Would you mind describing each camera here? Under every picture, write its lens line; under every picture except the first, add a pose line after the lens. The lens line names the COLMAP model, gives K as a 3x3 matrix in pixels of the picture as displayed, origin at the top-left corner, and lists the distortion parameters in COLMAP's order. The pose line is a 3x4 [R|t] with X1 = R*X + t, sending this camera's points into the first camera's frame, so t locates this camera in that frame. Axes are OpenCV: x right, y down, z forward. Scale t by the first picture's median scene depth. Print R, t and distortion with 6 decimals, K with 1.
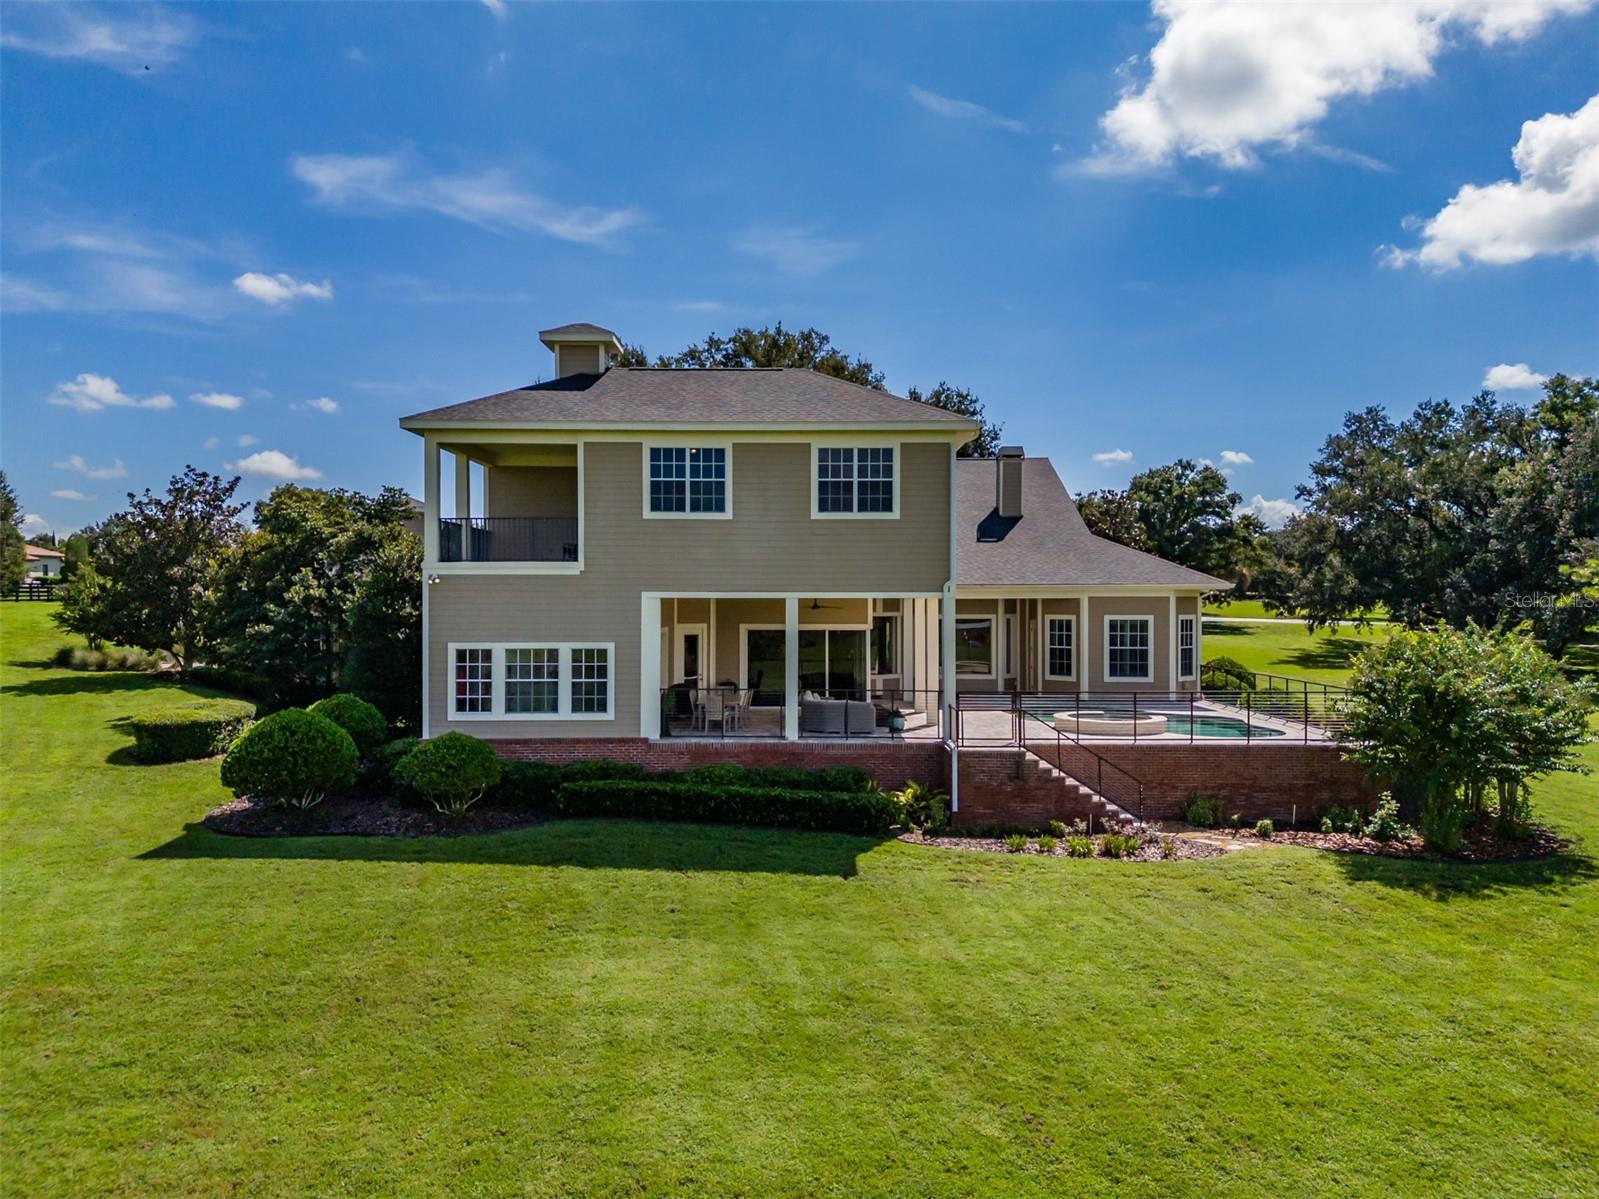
lens RADIAL K [[1196.0, 0, 772.9], [0, 1196.0, 599.7], [0, 0, 1]] dist [0.065176, -0.072220]
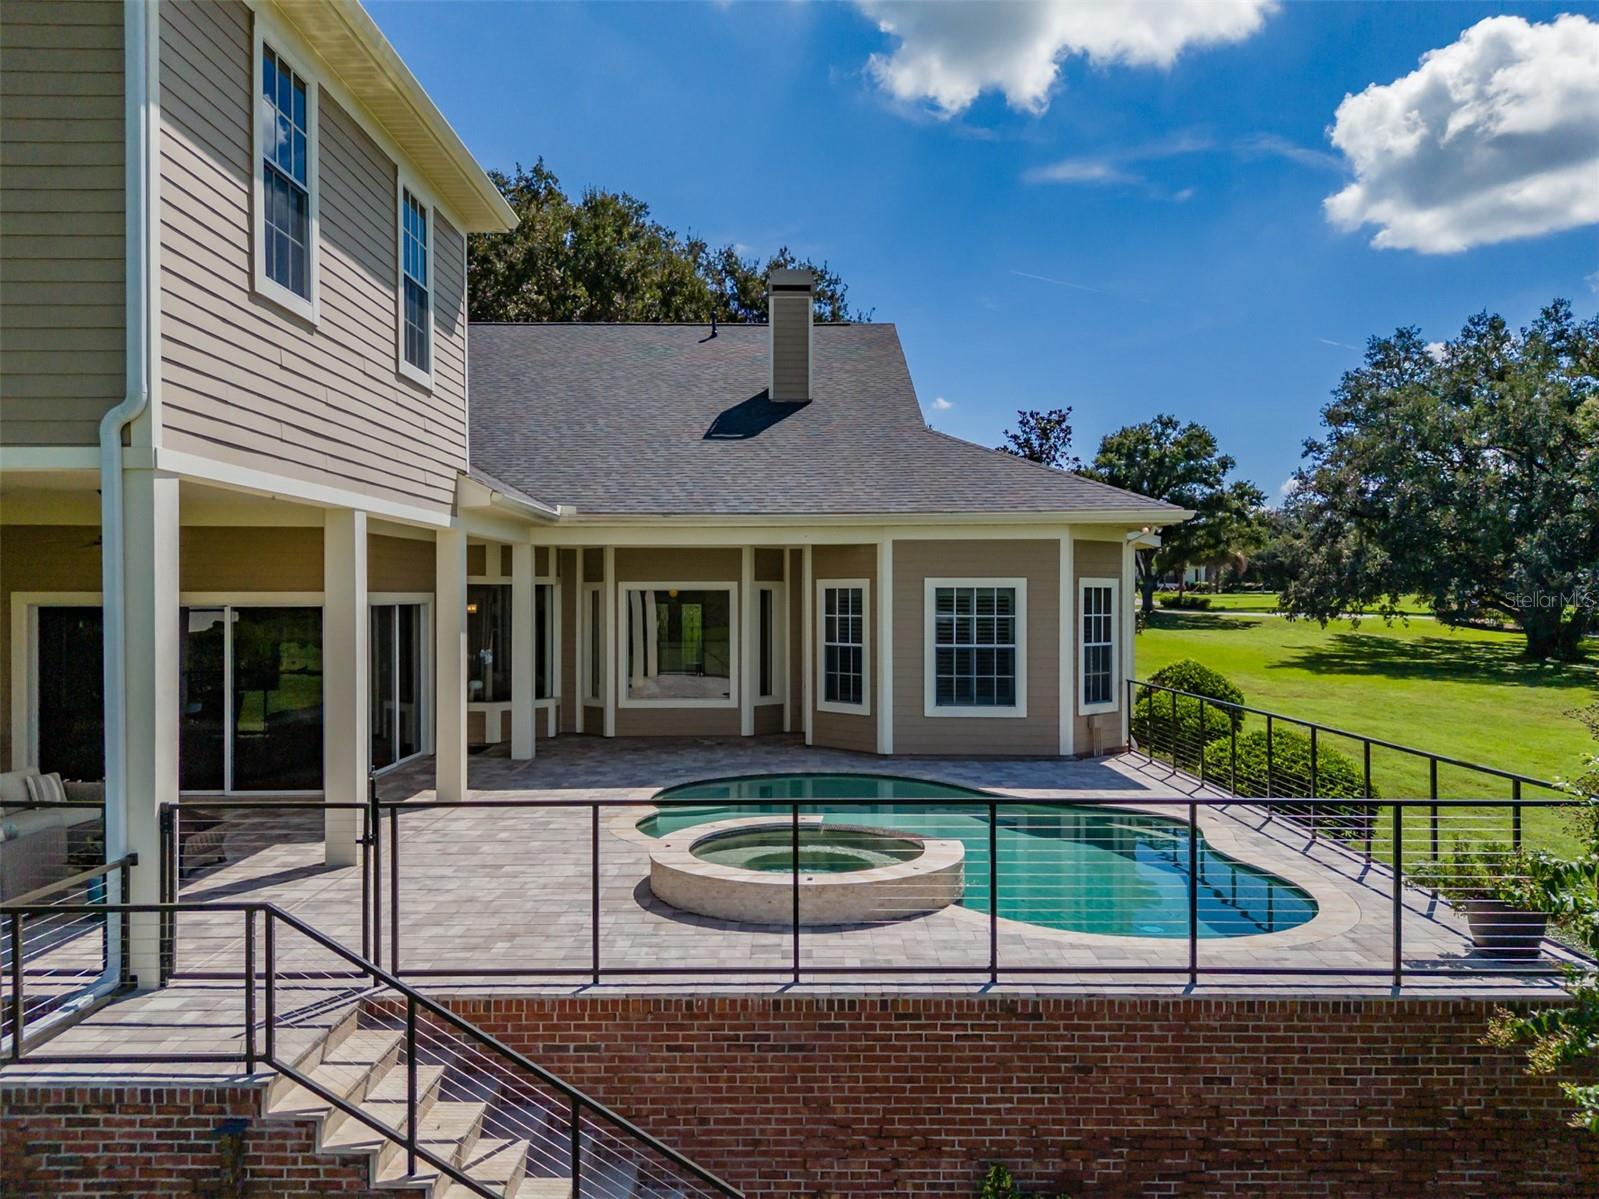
lens RADIAL K [[1190.8, 0, 799.5], [0, 1190.8, 599.5], [0, 0, 1]] dist [0.089417, -0.075658]
pose [[0.999824, -0.000994, 0.018759, 0.294009], [0.000974, 0.999999, 0.001065, 0.028324], [-0.018760, -0.001047, 0.999823, 0.711344]]
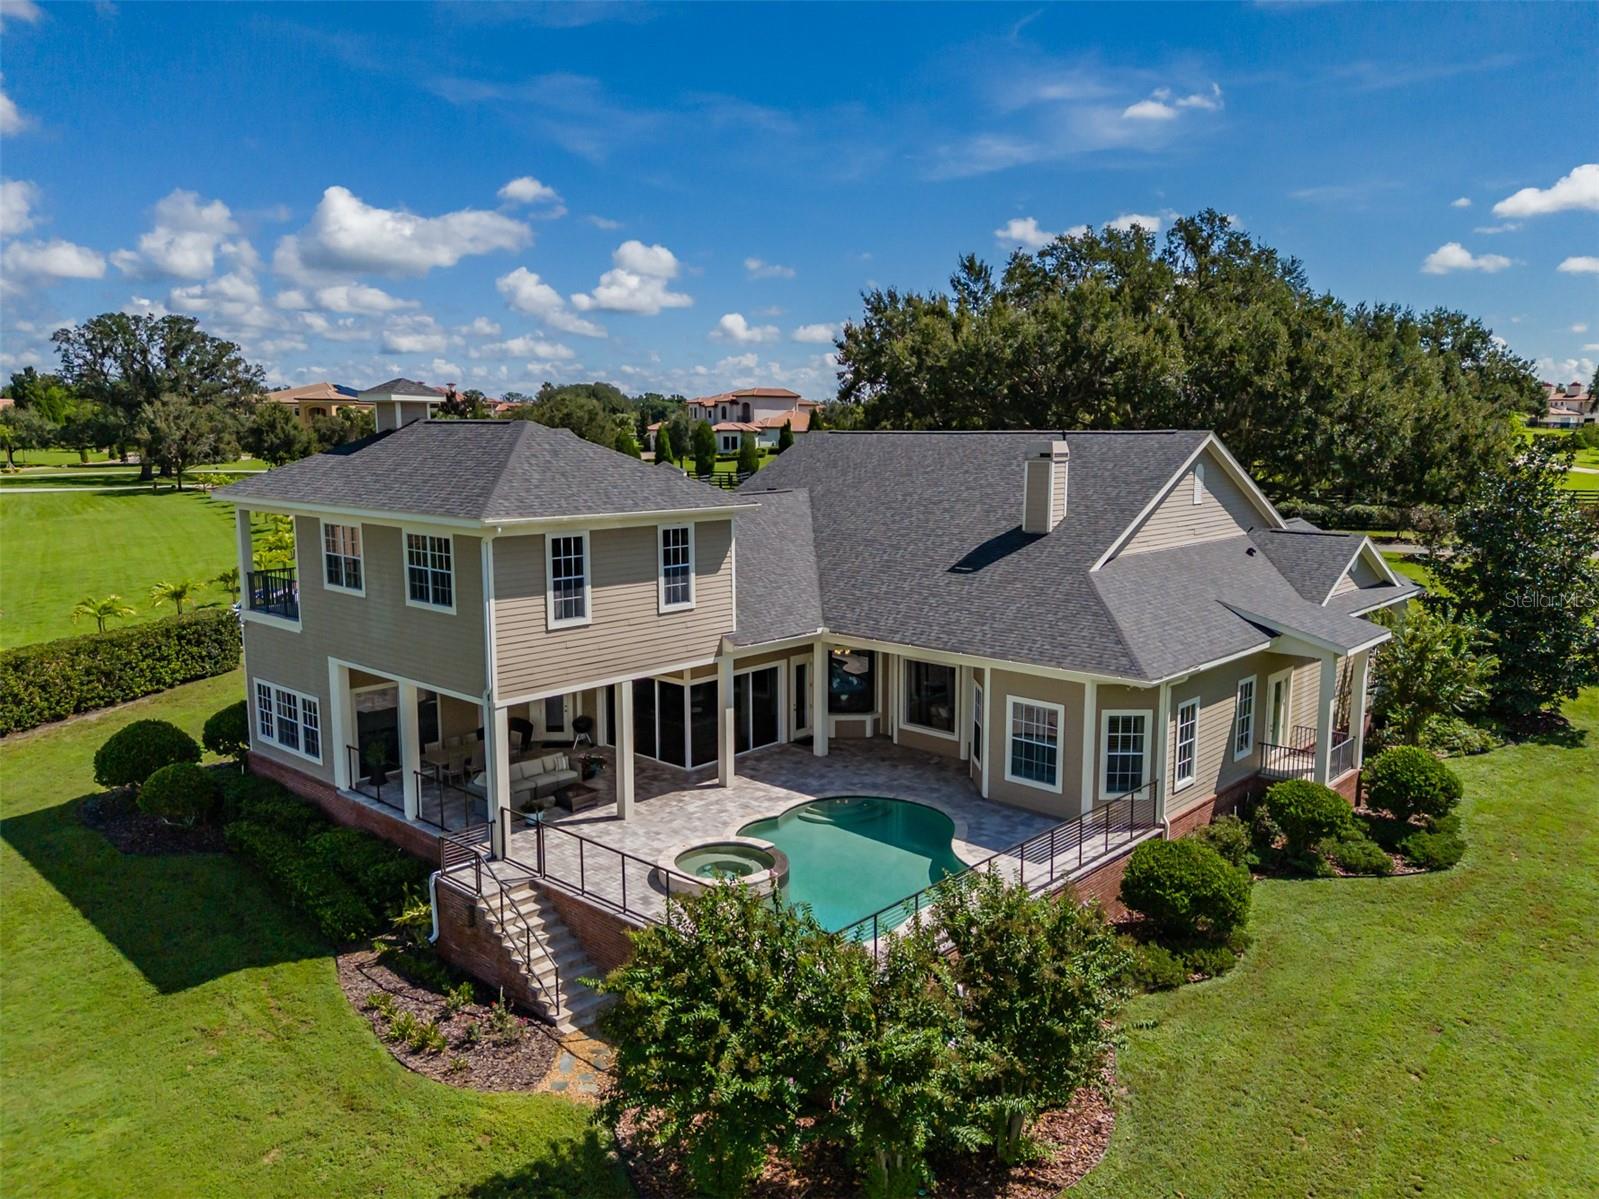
lens RADIAL K [[1165.8, 0, 775.6], [0, 1165.8, 605.5], [0, 0, 1]] dist [0.060408, -0.060874]
pose [[0.740985, 0.101696, -0.663776, 0.884045], [0.002017, 0.988125, 0.153641, -0.212448], [0.671518, -0.115184, 0.731981, 0.501347]]
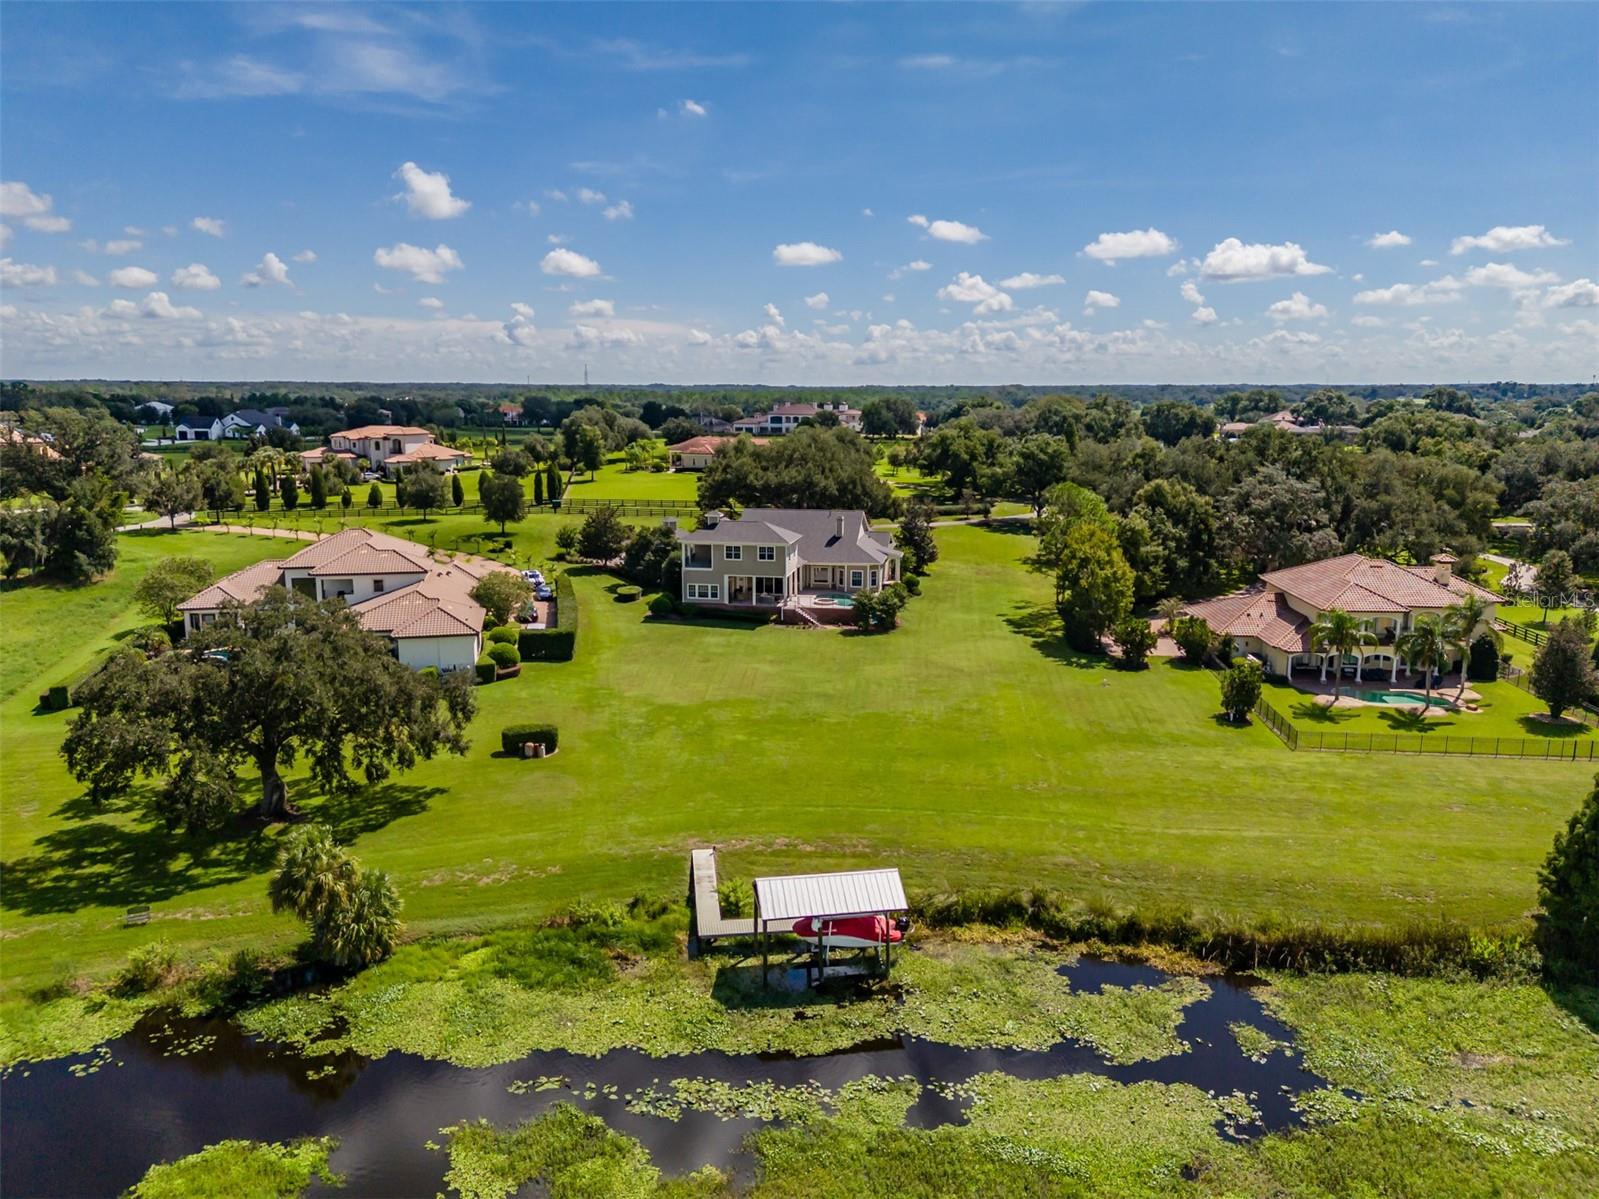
lens RADIAL K [[1203.7, 0, 798.2], [0, 1203.7, 613.1], [0, 0, 1]] dist [0.065195, -0.081379]
pose [[0.987200, 0.031035, -0.156439, 0.978273], [-0.001389, 0.982520, 0.186152, -0.778733], [0.159482, -0.183552, 0.969987, -3.819610]]
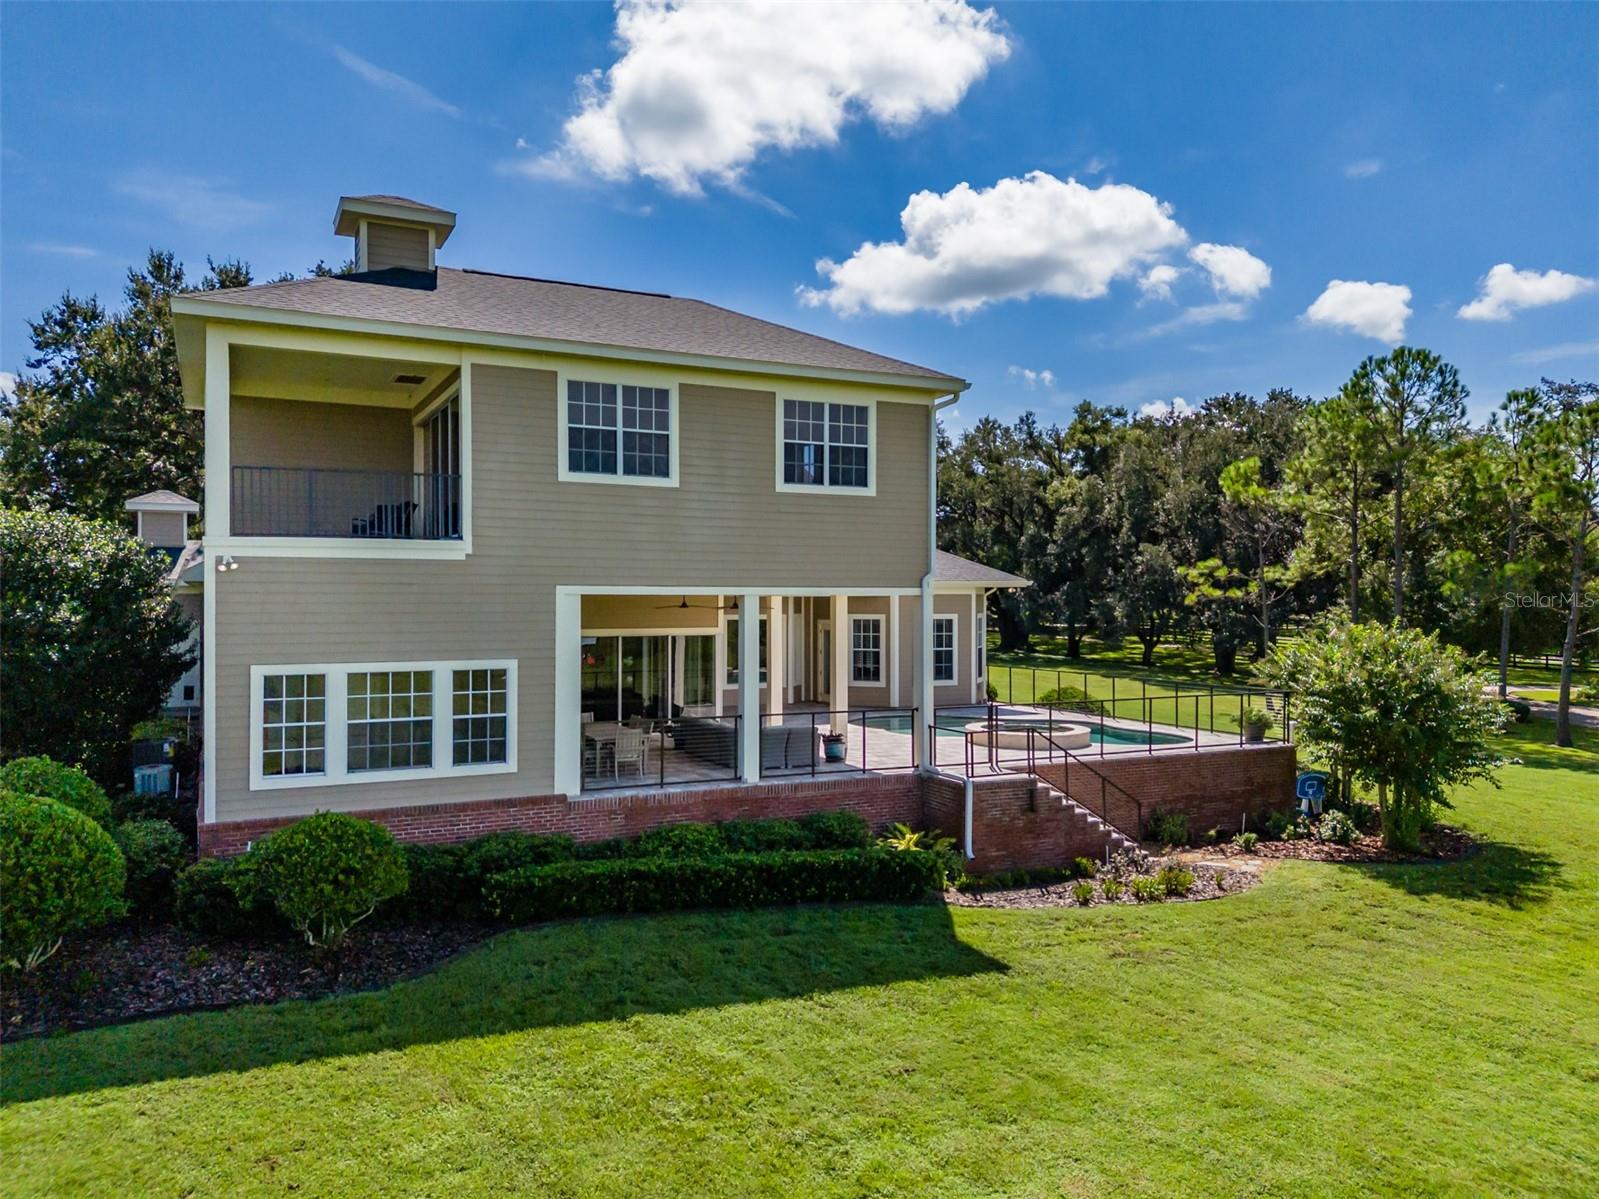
lens RADIAL K [[1203.7, 0, 798.2], [0, 1203.7, 613.1], [0, 0, 1]] dist [0.065195, -0.081379]
pose [[0.884331, -0.004642, 0.466837, -0.313002], [-0.002204, 0.999898, 0.014117, -0.000960], [-0.466854, -0.013513, 0.884231, 0.311377]]
